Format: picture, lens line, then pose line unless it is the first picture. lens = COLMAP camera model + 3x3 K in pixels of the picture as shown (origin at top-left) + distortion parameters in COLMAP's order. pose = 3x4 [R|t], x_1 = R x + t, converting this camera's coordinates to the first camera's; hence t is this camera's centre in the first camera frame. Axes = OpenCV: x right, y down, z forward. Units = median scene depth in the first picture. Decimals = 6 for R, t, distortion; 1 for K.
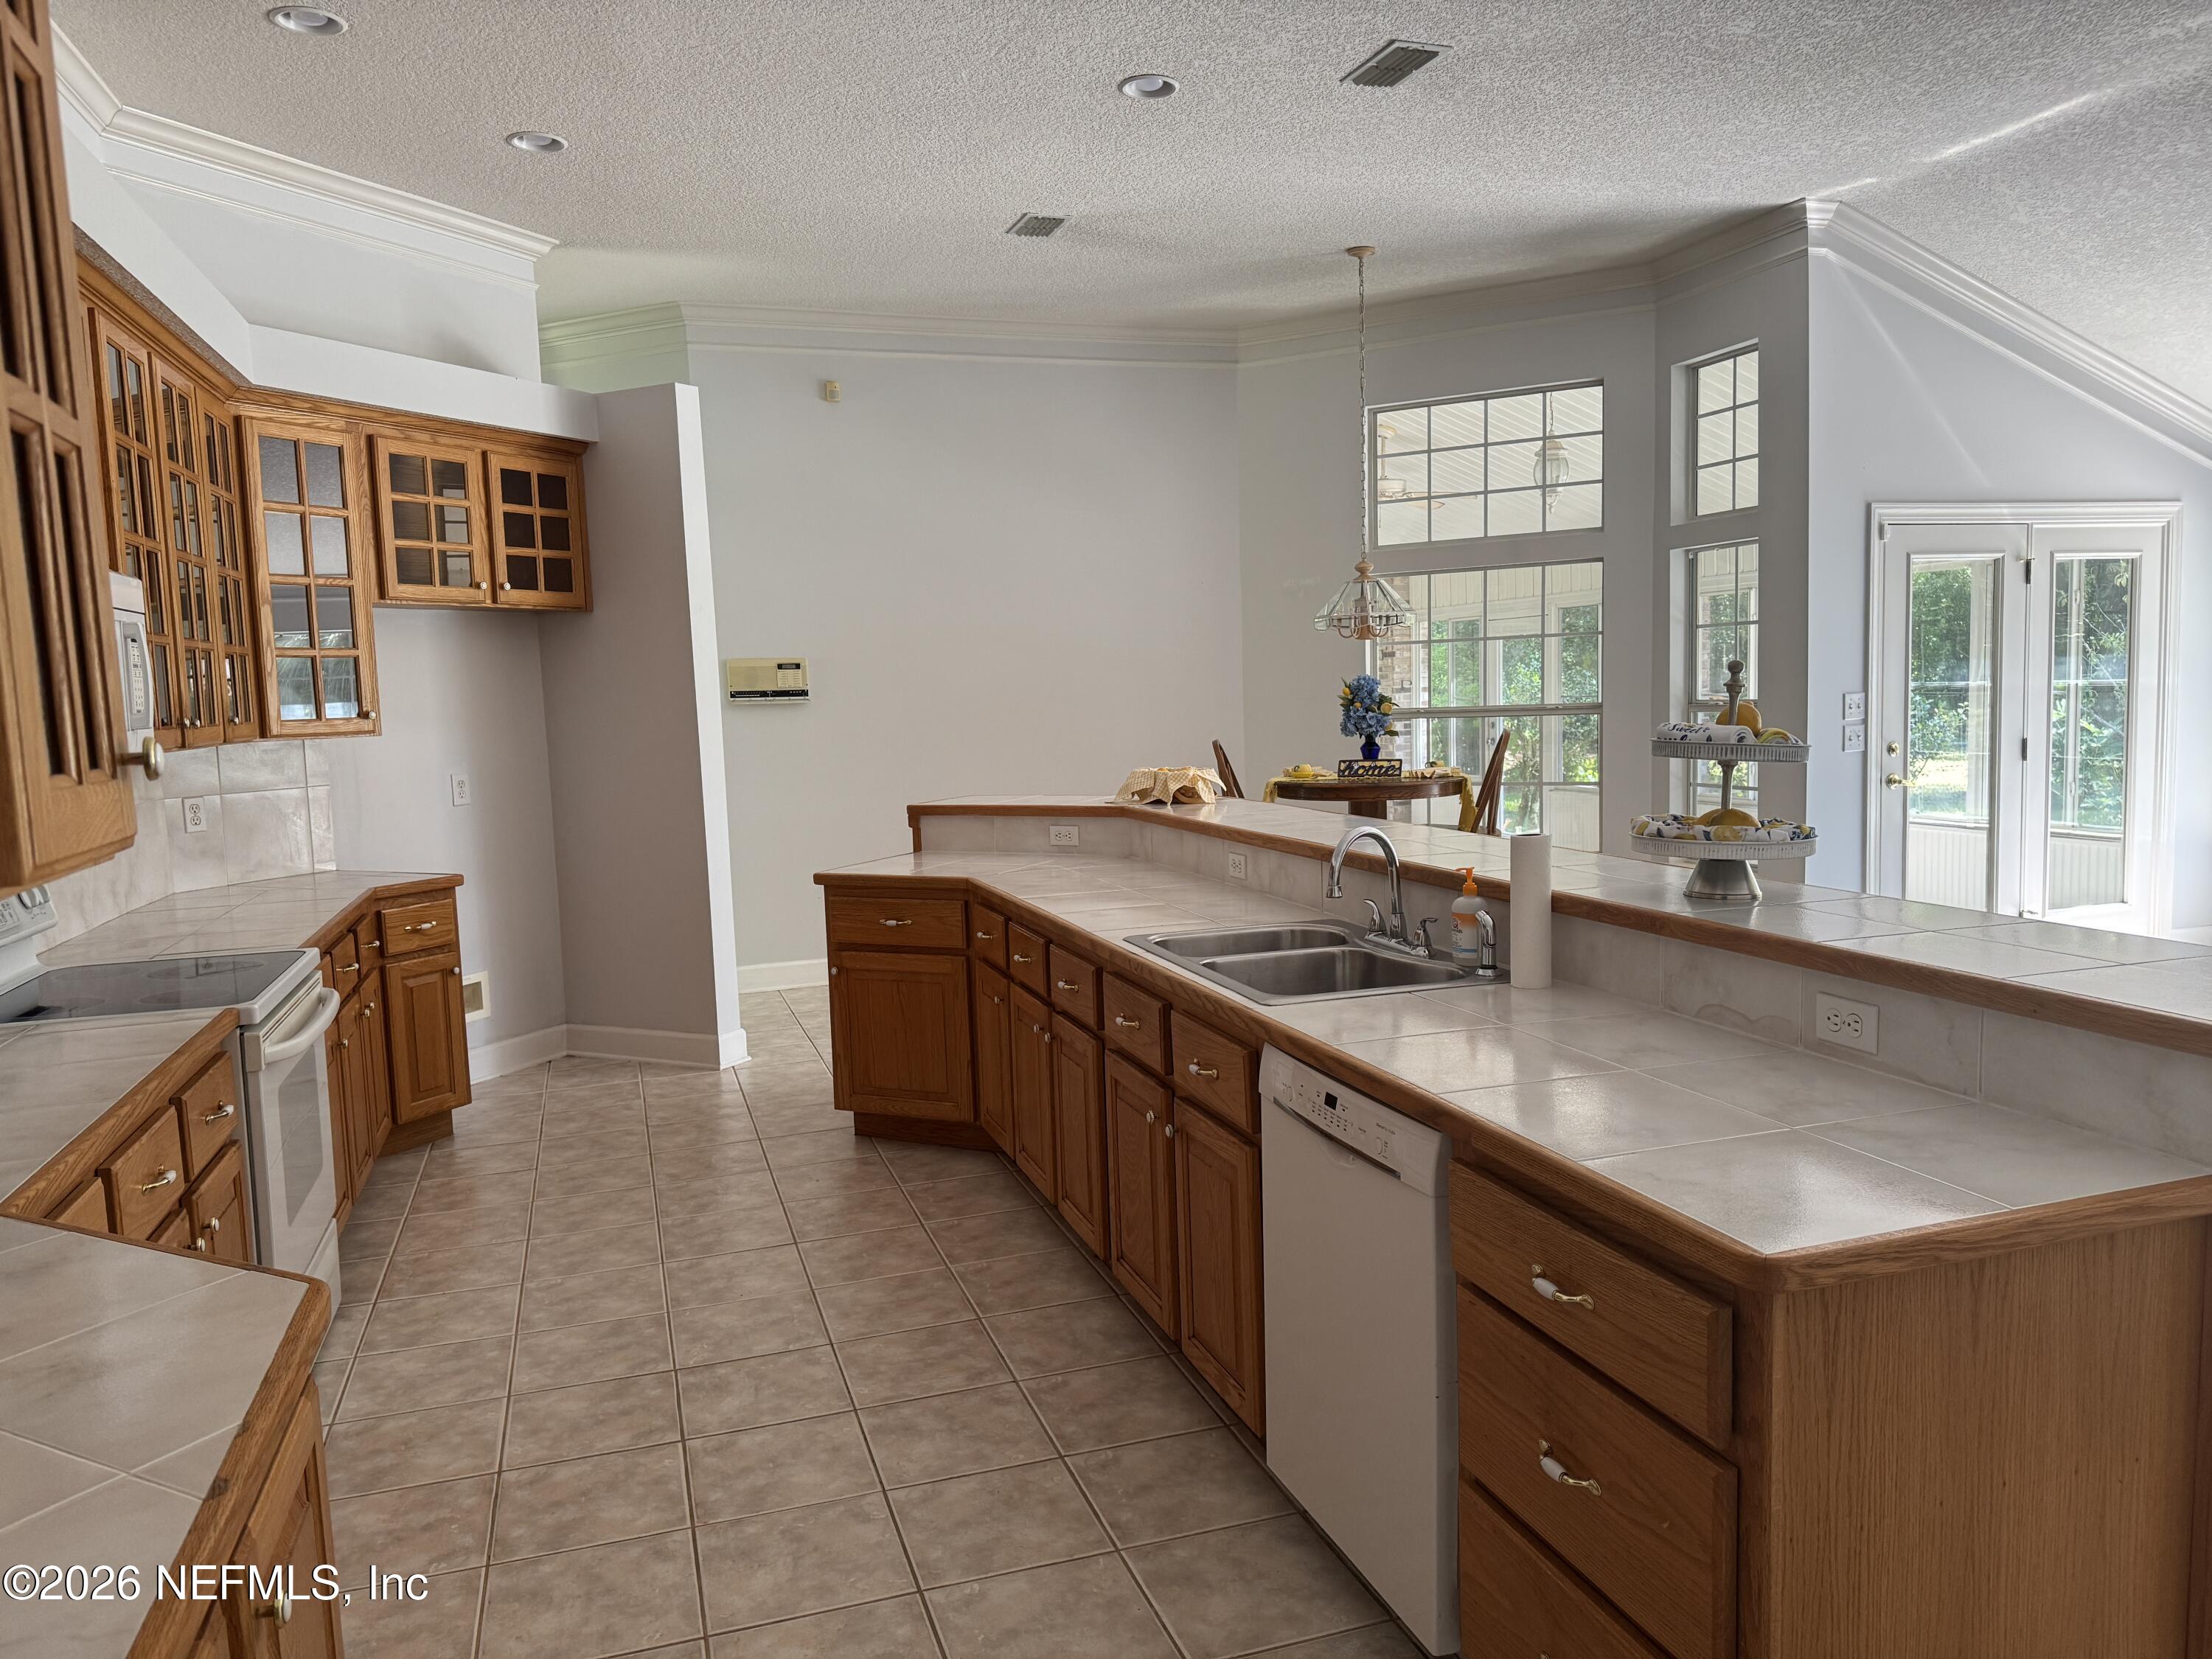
lens RADIAL K [[1544.6, 0, 1128.6], [0, 1544.6, 836.4], [0, 0, 1]] dist [0.042786, -0.049766]
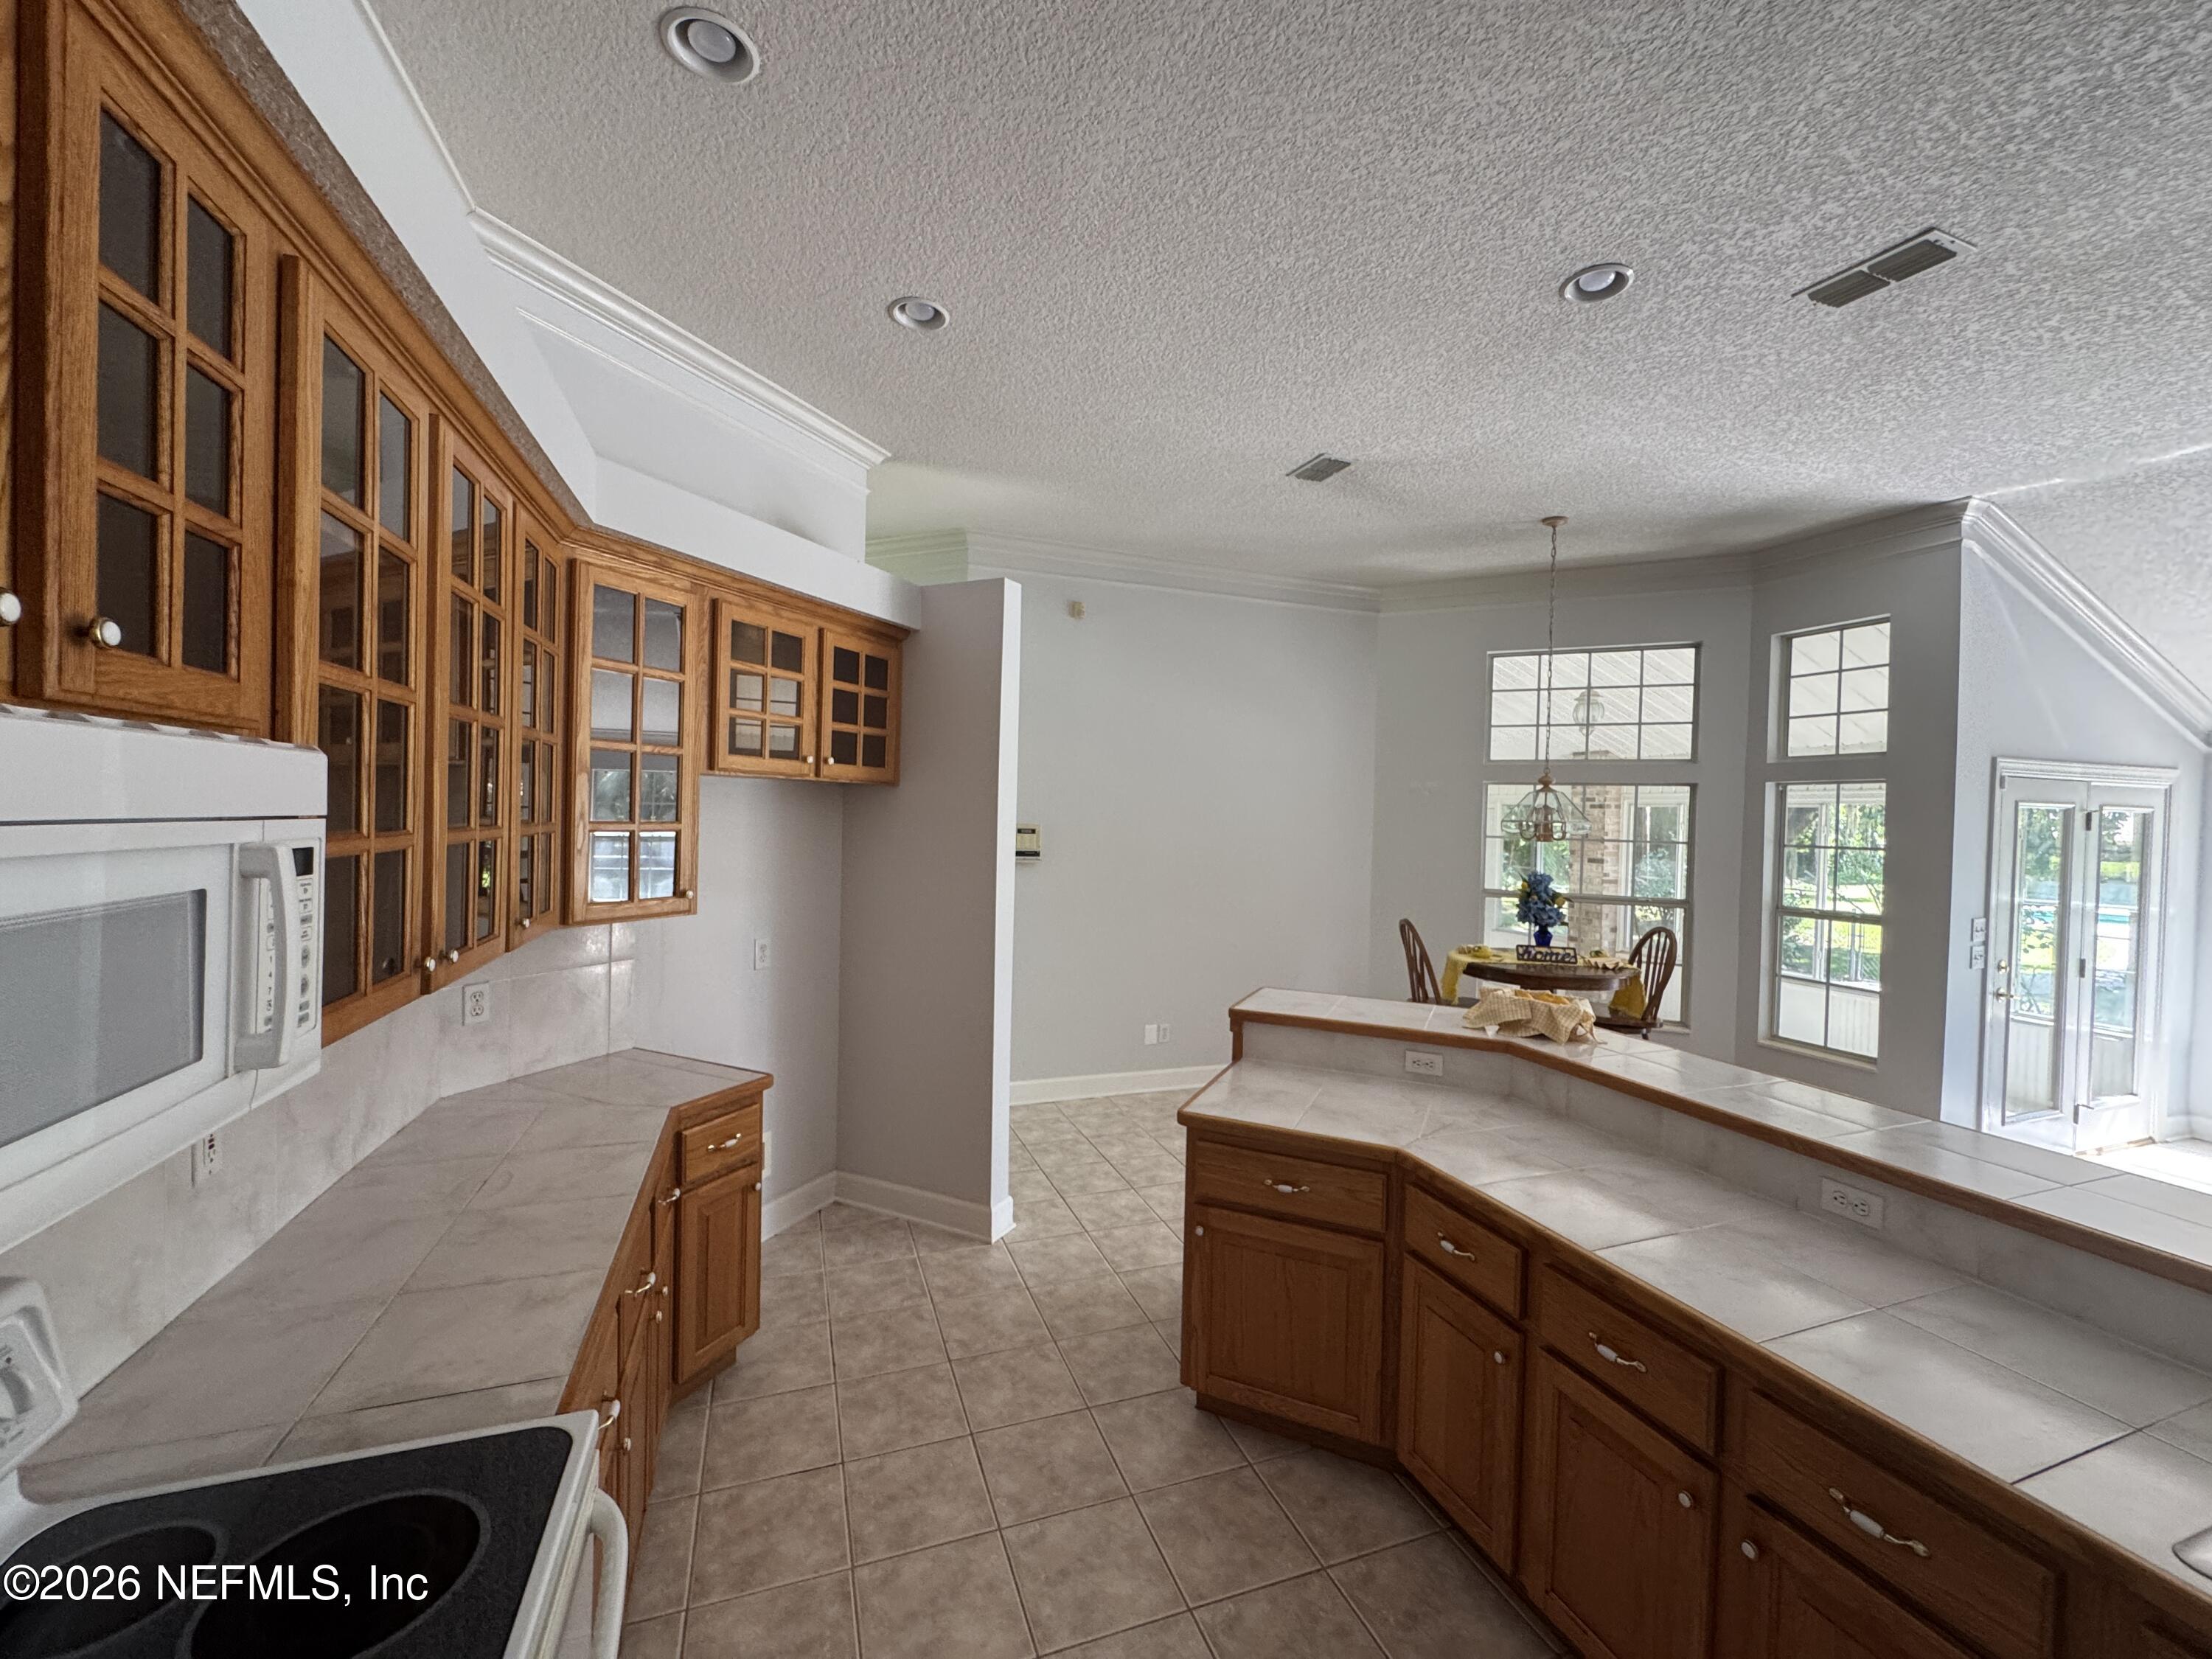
lens RADIAL K [[871.4, 0, 1111.1], [0, 871.4, 830.6], [0, 0, 1]] dist [-0.004049, 0.000118]
pose [[0.997867, 0.058415, 0.029129, -0.226792], [-0.055951, 0.995283, -0.079248, -0.079296], [-0.033621, 0.077449, 0.996429, 0.424328]]
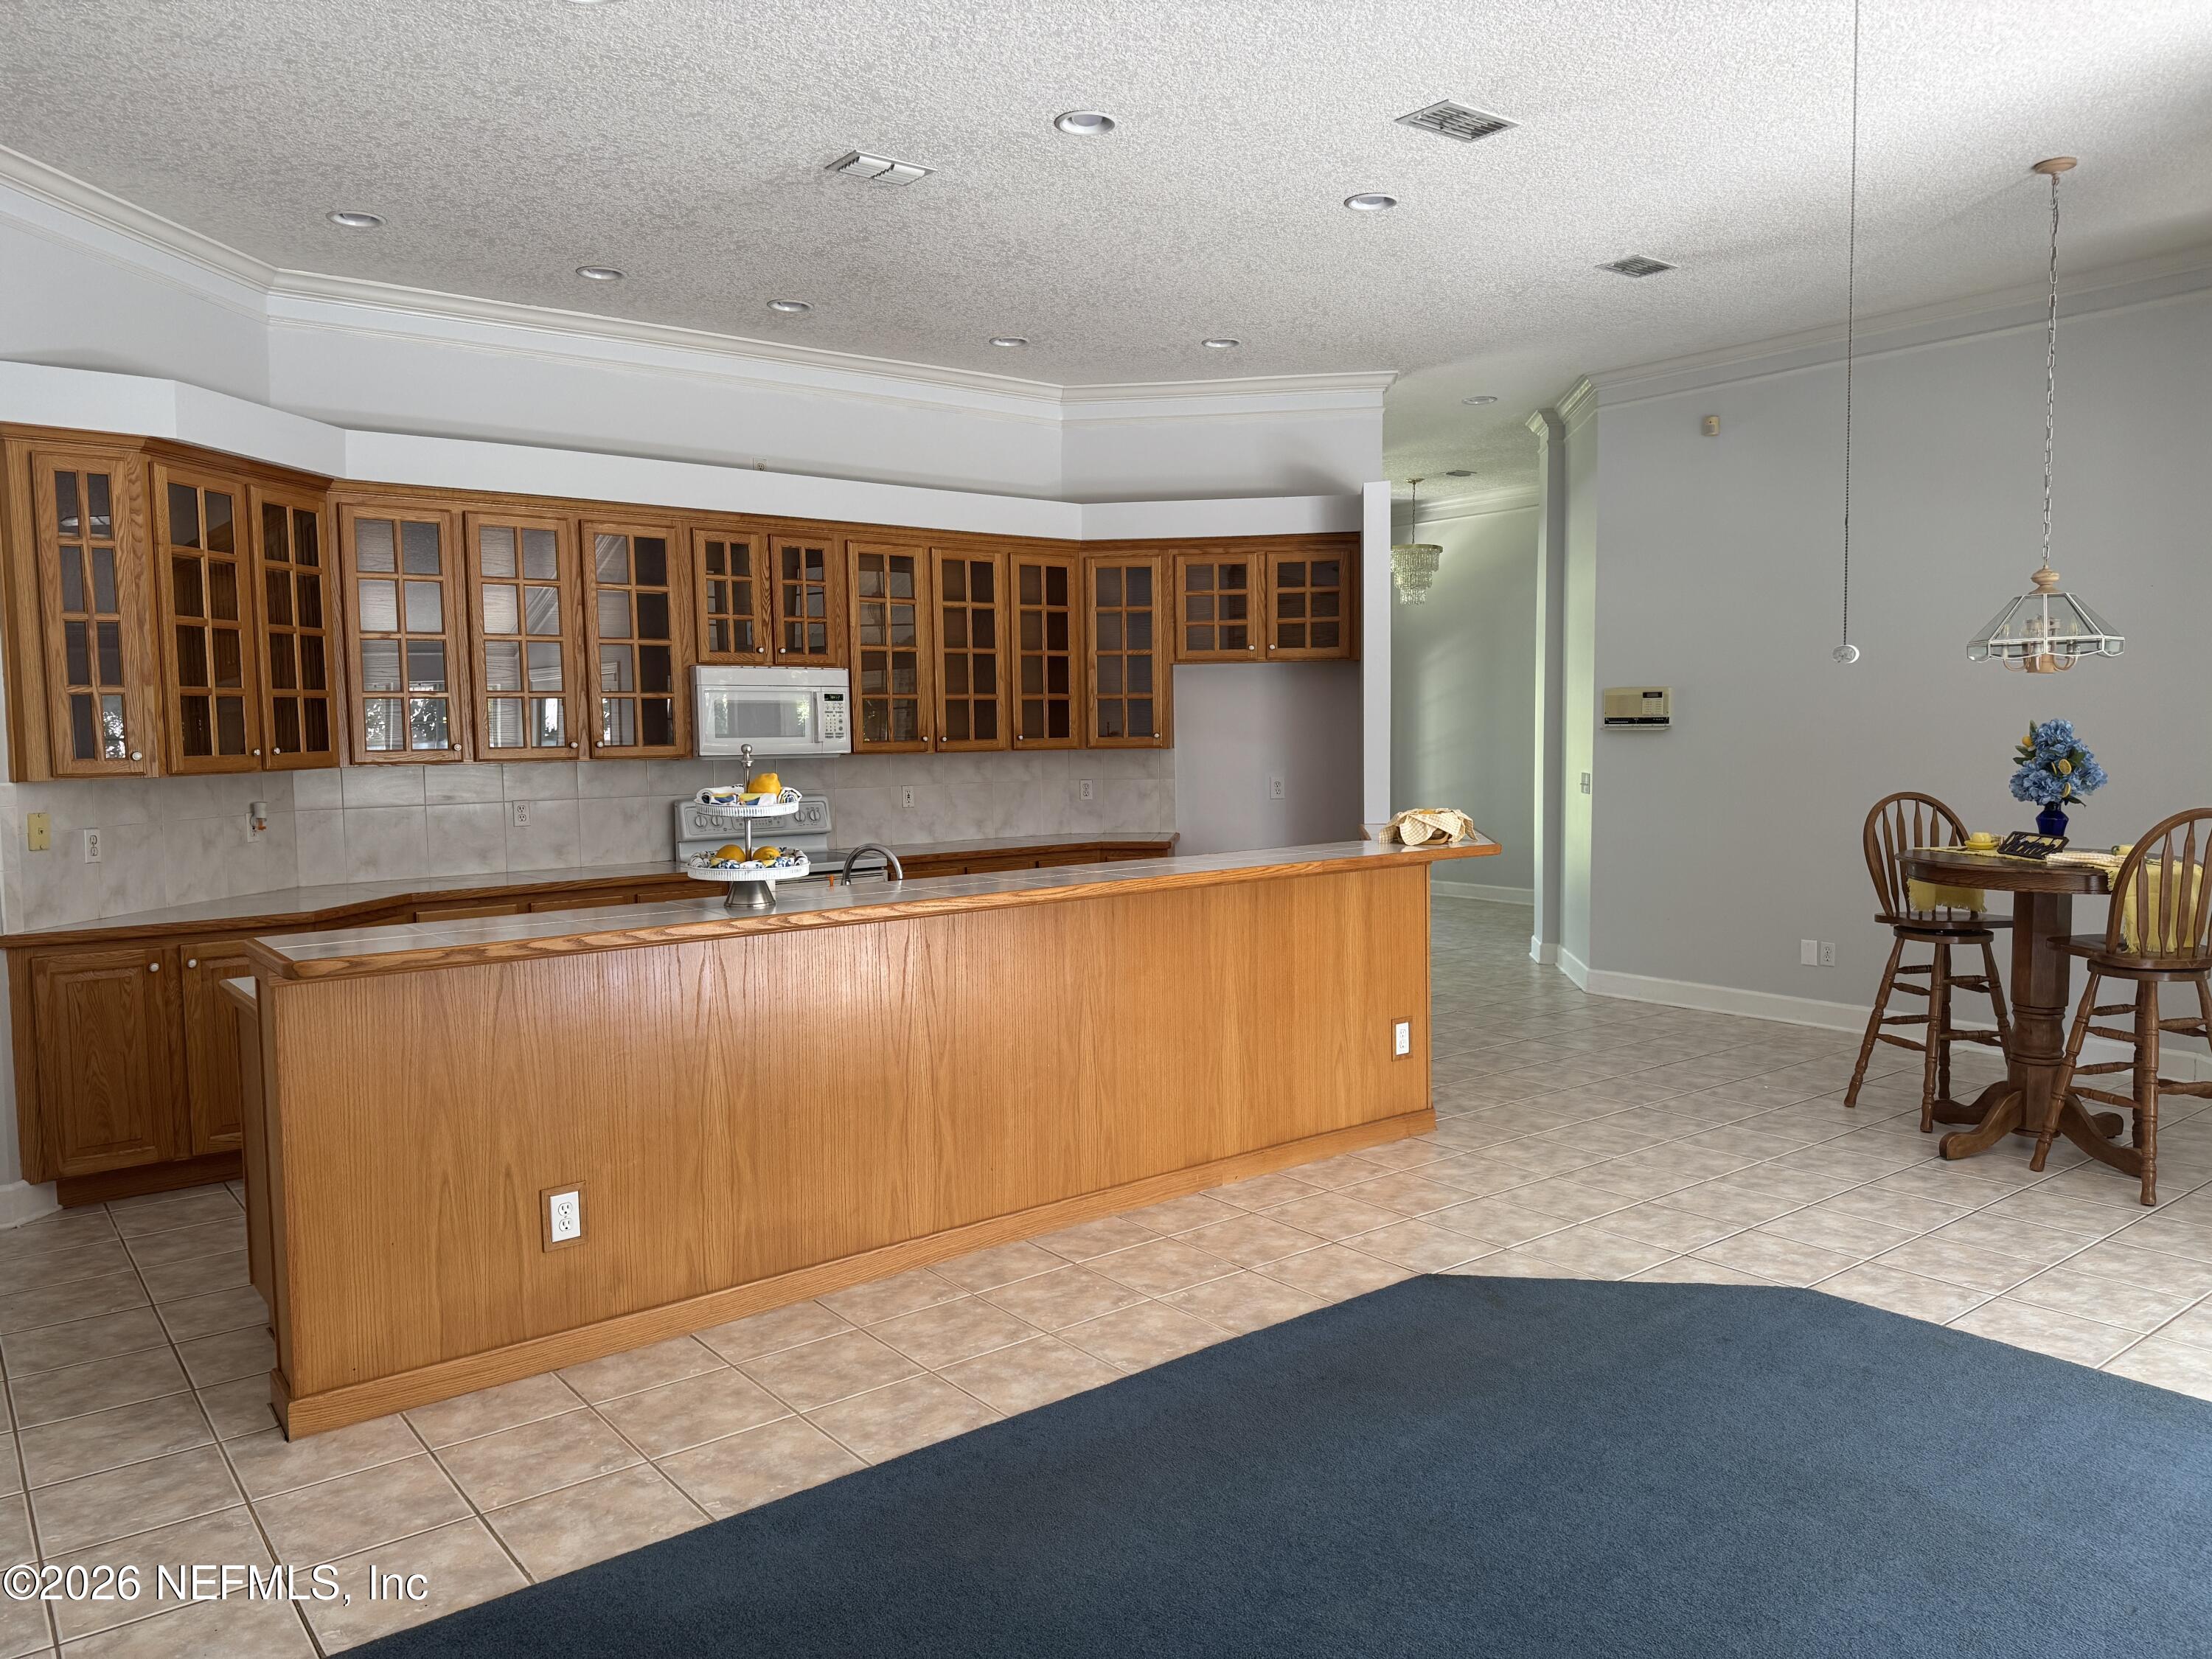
lens RADIAL K [[1544.6, 0, 1103.1], [0, 1544.6, 846.5], [0, 0, 1]] dist [0.042786, -0.049766]
pose [[0.331137, 0.105941, -0.937617, 0.864919], [-0.086180, 0.992920, 0.081754, -0.080096], [0.939639, 0.053732, 0.337922, 0.381566]]
